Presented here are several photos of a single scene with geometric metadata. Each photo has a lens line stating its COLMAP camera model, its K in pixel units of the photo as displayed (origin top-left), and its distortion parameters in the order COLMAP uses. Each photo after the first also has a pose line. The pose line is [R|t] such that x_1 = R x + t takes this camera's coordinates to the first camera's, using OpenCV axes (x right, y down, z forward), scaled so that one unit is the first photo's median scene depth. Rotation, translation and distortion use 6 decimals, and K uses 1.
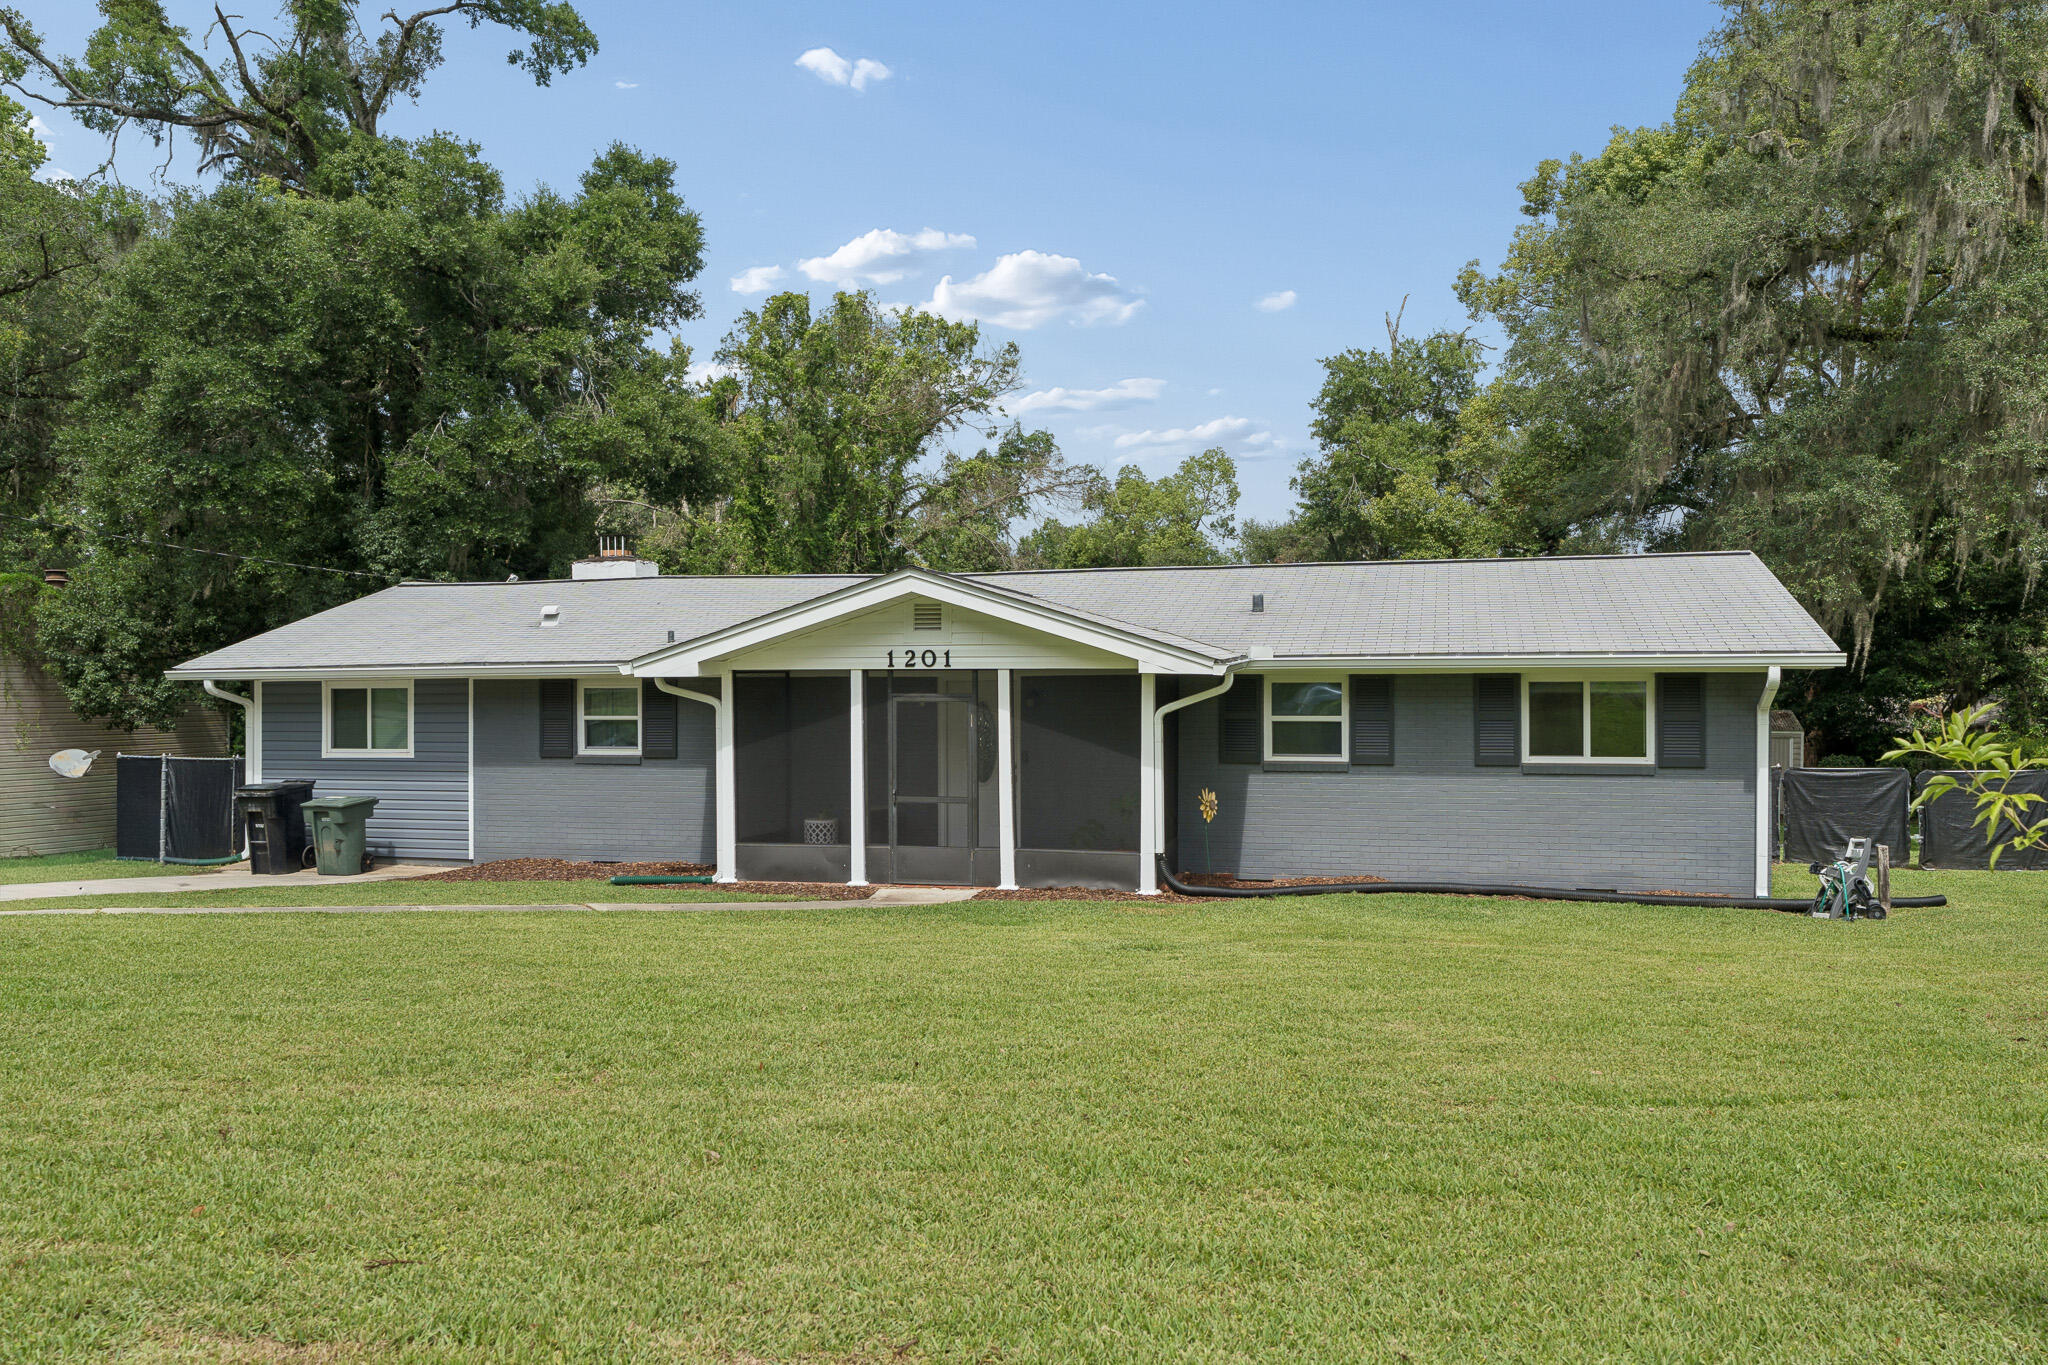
lens RADIAL K [[1609.0, 0, 1026.2], [0, 1609.0, 690.2], [0, 0, 1]] dist [0.021352, -0.022448]
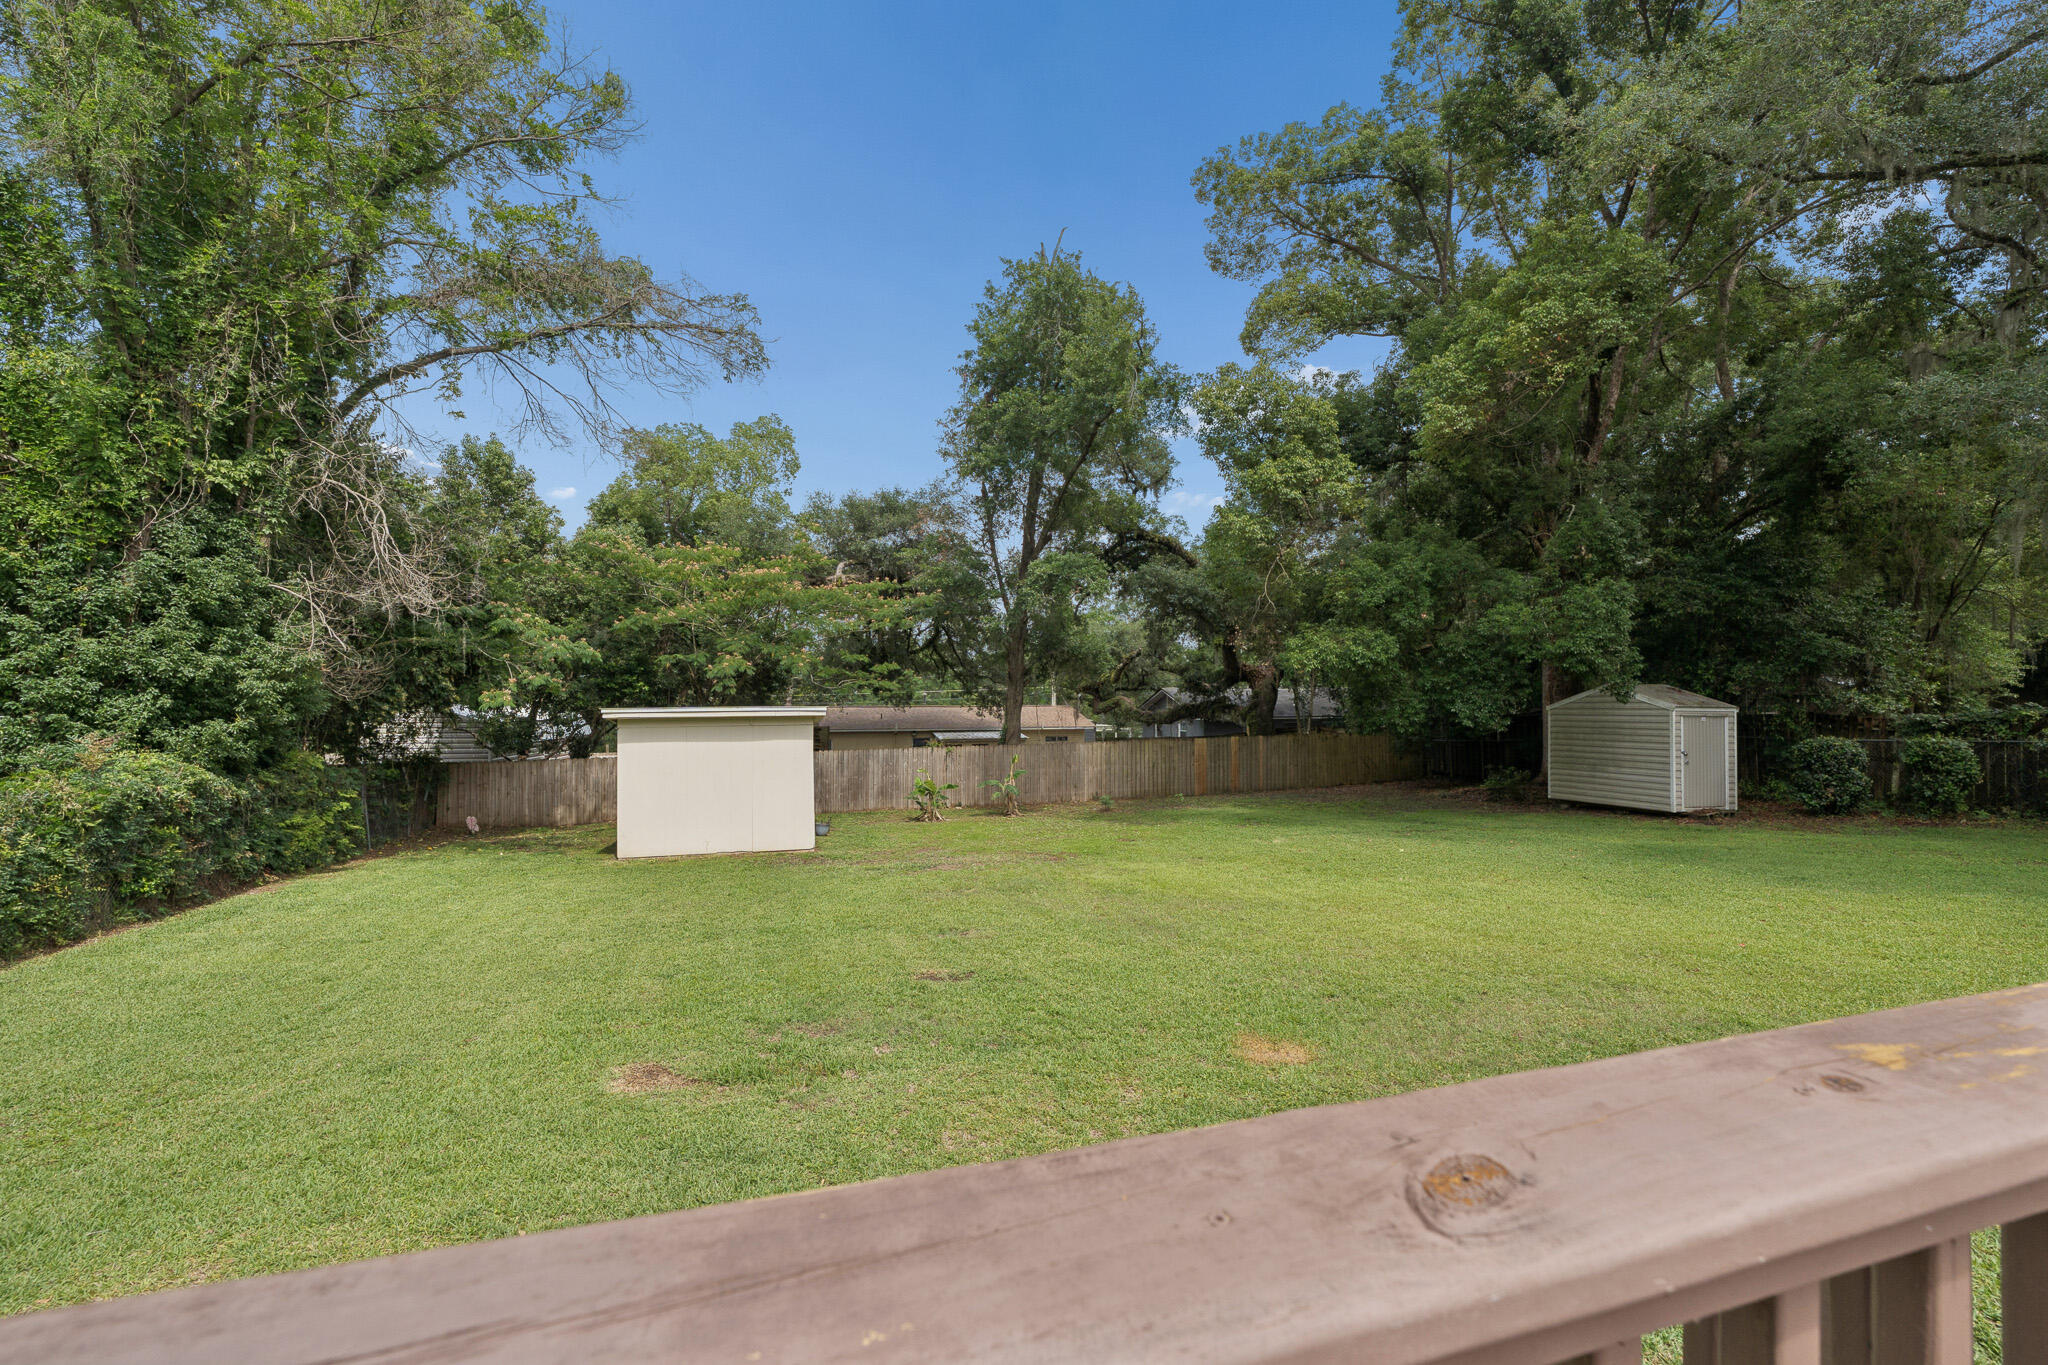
lens RADIAL K [[933.4, 0, 1023.9], [0, 933.4, 668.8], [0, 0, 1]] dist [-0.001491, -0.000632]
pose [[0.845049, 0.020917, 0.534280, -0.105070], [-0.007259, 0.999591, -0.027653, 0.021028], [-0.534640, 0.019490, 0.844855, 1.139779]]
